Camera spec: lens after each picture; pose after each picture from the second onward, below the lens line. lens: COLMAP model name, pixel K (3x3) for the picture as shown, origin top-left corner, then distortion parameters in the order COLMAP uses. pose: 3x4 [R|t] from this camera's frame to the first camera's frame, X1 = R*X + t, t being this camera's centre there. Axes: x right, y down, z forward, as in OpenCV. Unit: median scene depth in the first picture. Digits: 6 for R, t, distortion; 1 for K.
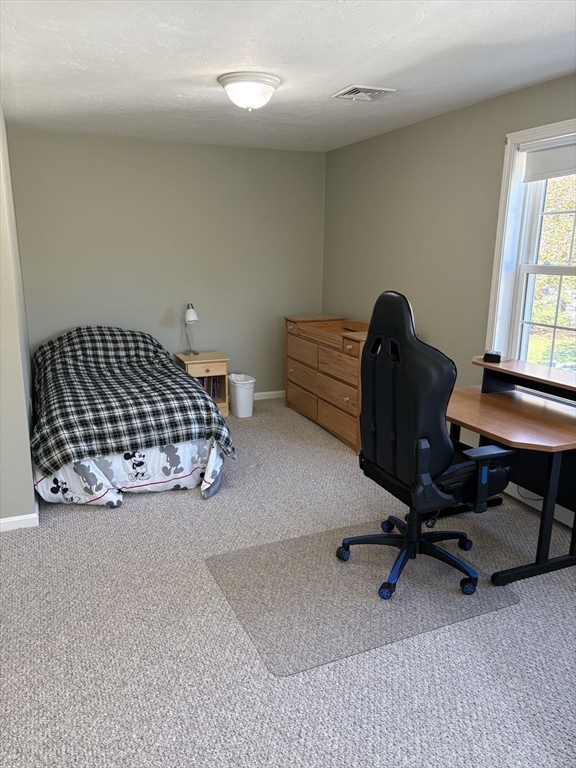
lens RADIAL K [[581.0, 0, 288.8], [0, 581.0, 386.3], [0, 0, 1]] dist [0.067496, -0.080273]
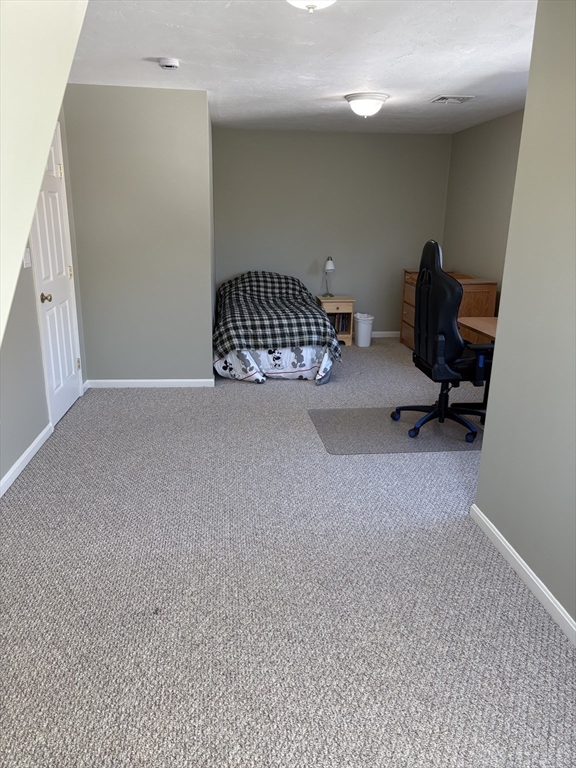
lens RADIAL K [[581.0, 0, 288.8], [0, 581.0, 386.3], [0, 0, 1]] dist [0.067496, -0.080273]
pose [[0.956223, 0.090584, -0.278266, 0.194506], [-0.076739, 0.995228, 0.060273, 0.110370], [0.282398, -0.036281, 0.958611, -0.429747]]
